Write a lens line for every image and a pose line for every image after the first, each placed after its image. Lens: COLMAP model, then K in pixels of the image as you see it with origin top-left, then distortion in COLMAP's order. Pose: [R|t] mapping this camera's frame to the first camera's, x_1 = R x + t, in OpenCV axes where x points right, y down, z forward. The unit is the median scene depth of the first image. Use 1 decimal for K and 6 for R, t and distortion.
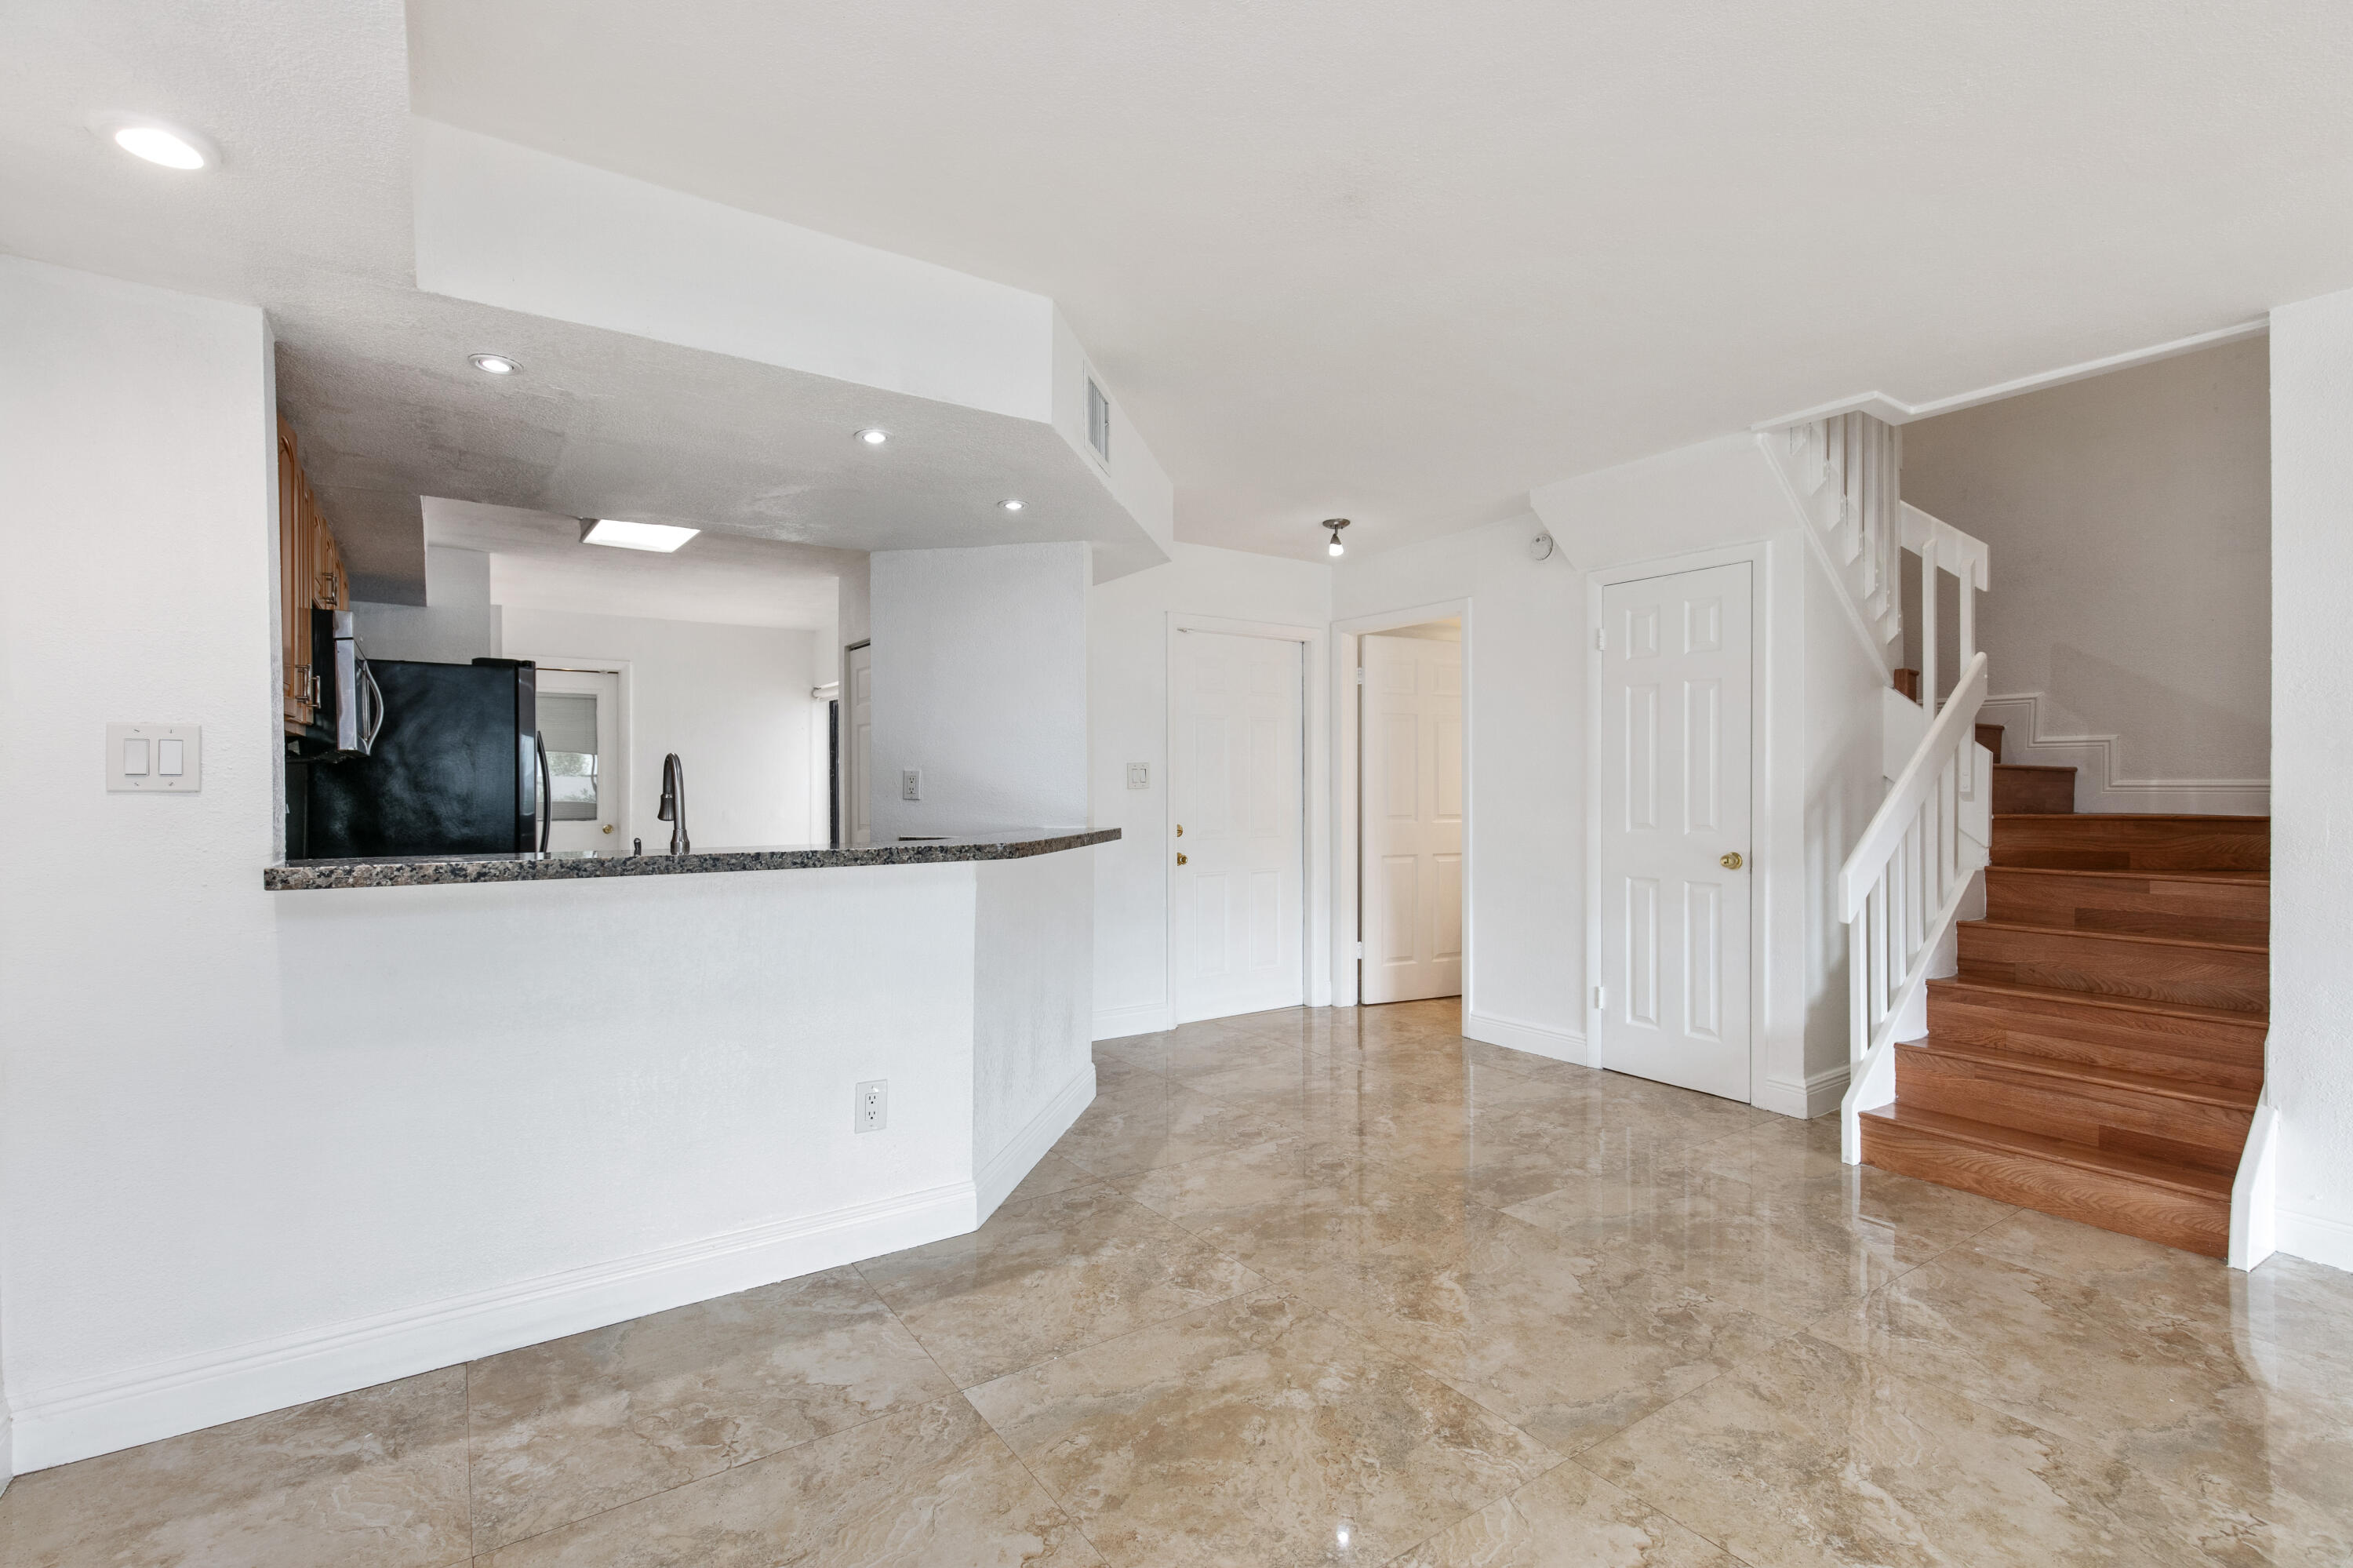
lens RADIAL K [[1069.6, 0, 1179.0], [0, 1069.6, 786.9], [0, 0, 1]] dist [0.012115, -0.003105]
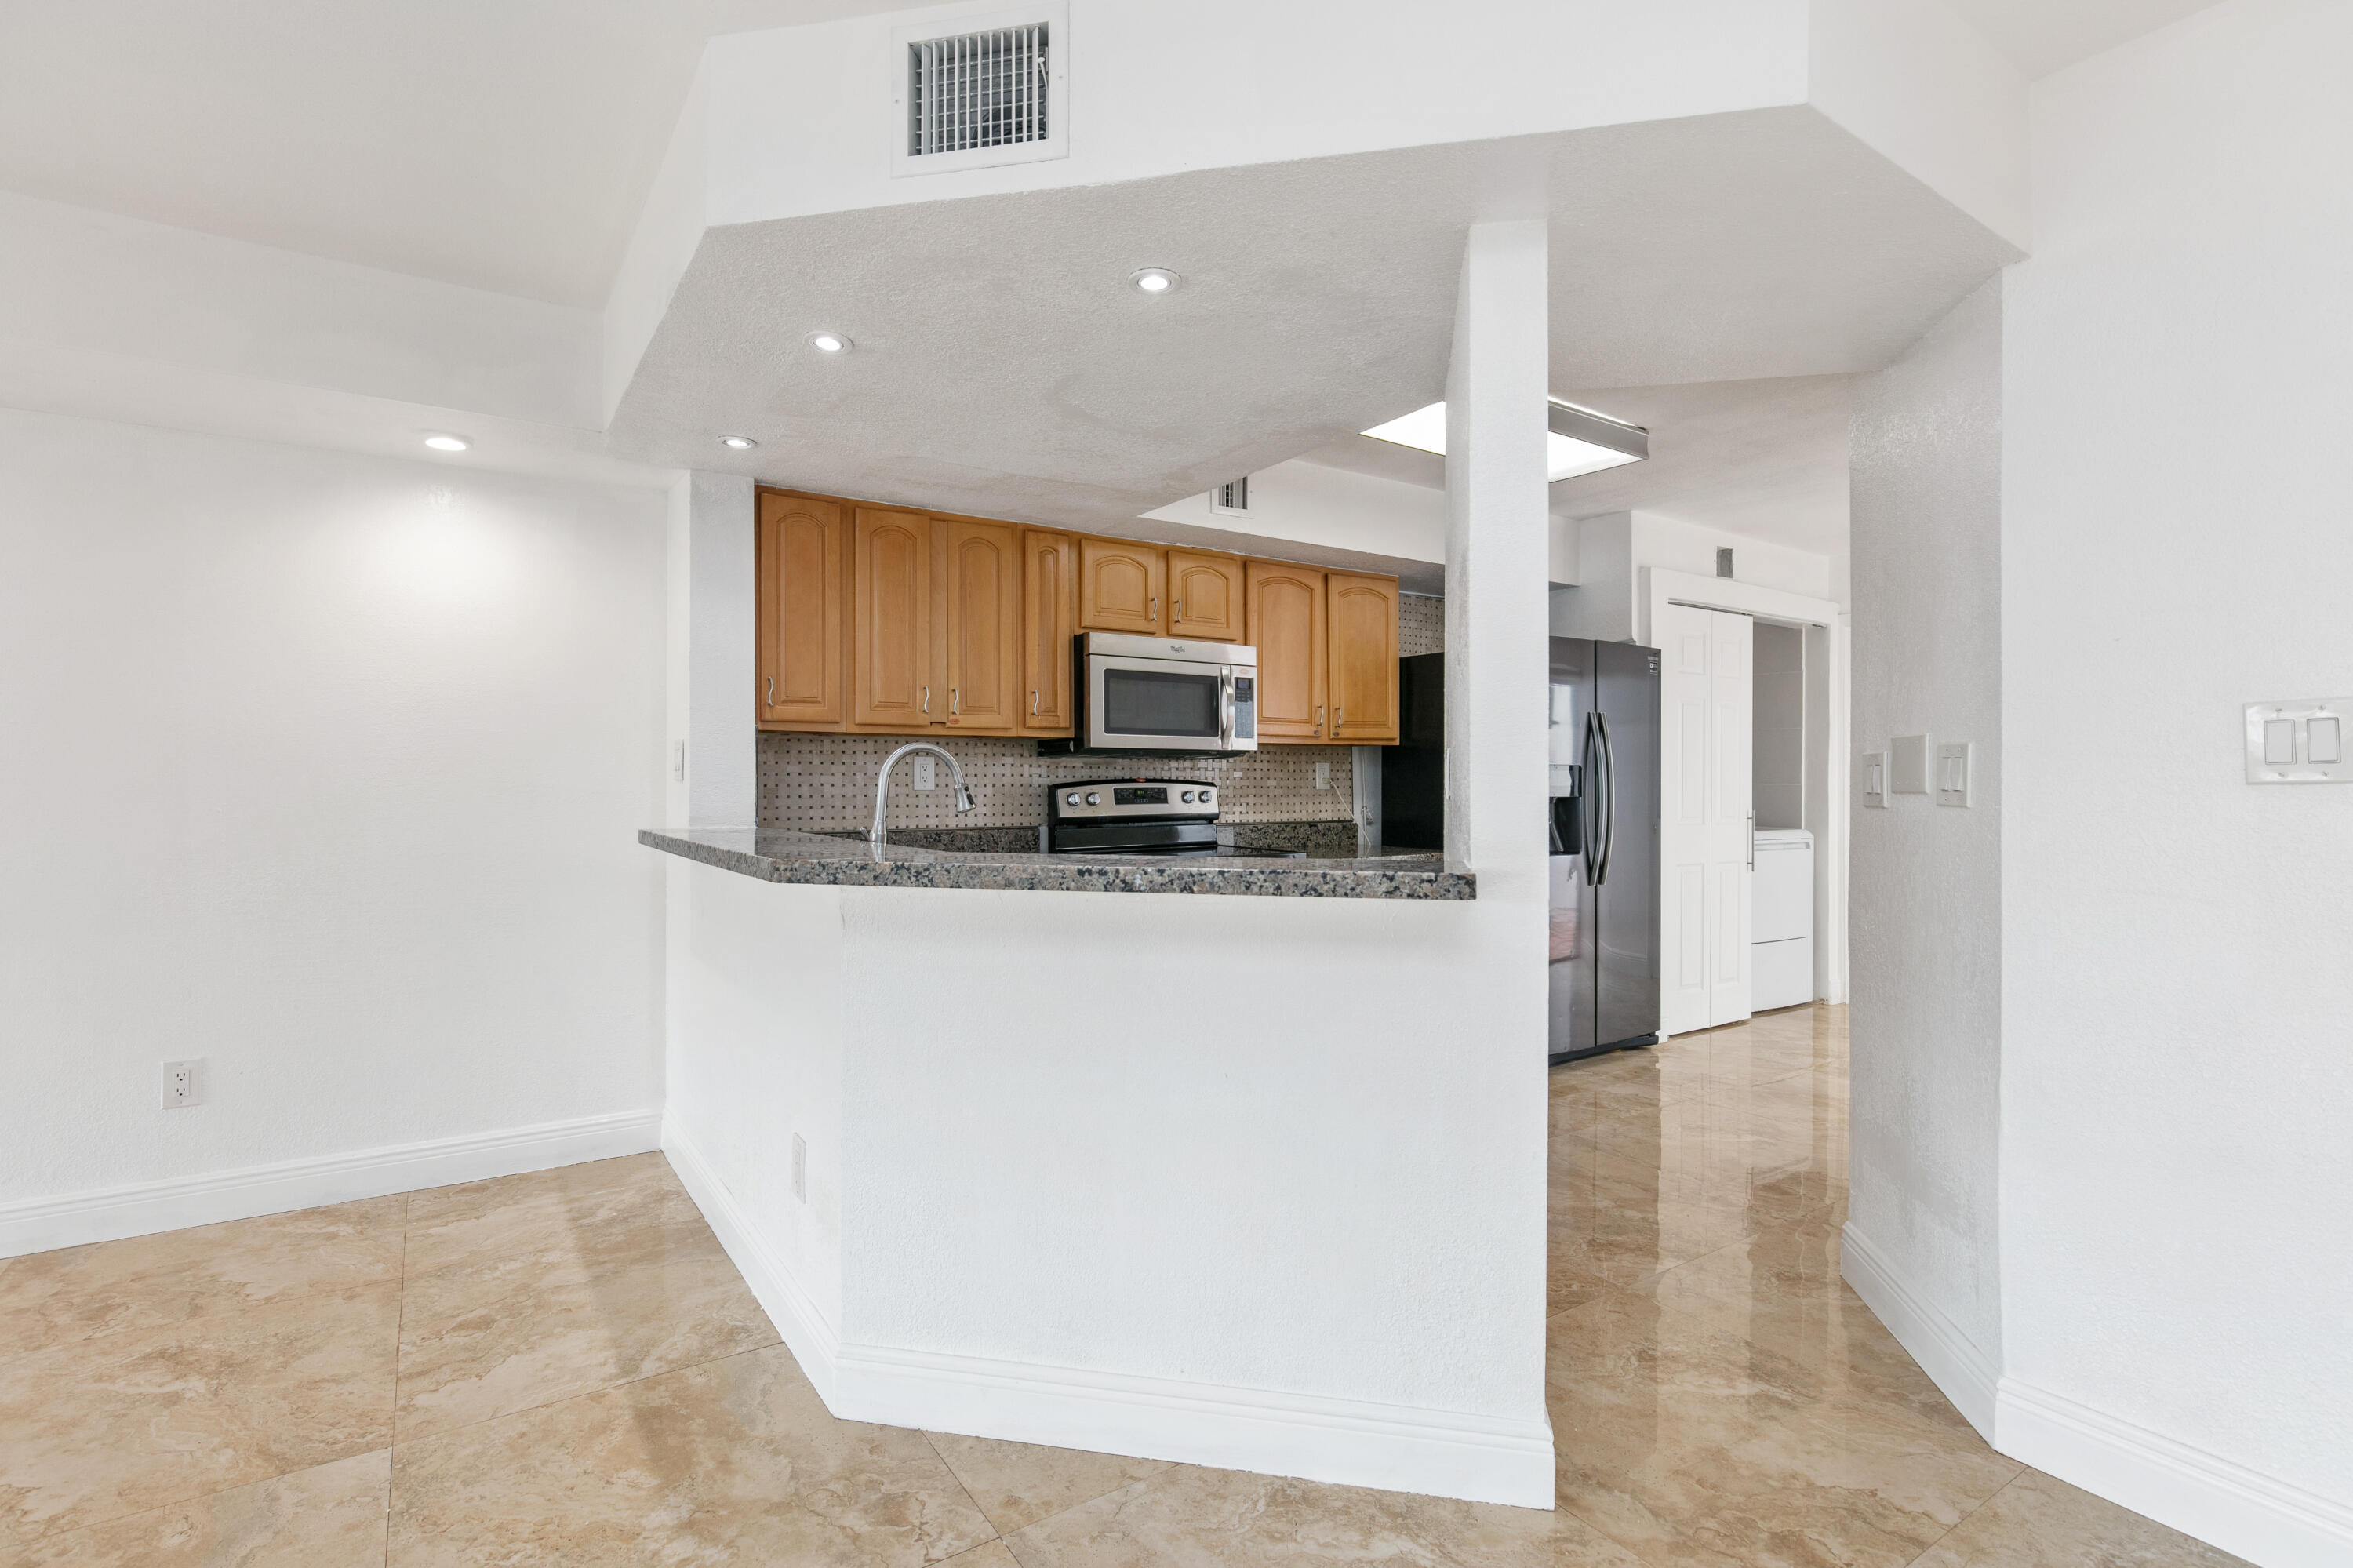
lens RADIAL K [[1116.0, 0, 1136.8], [0, 1116.0, 775.3], [0, 0, 1]] dist [-0.004140, 0.002606]
pose [[-0.029894, -0.003635, -0.999546, 0.696929], [-0.000404, 0.999993, -0.003624, 0.001036], [0.999553, 0.000296, -0.029895, 1.607842]]
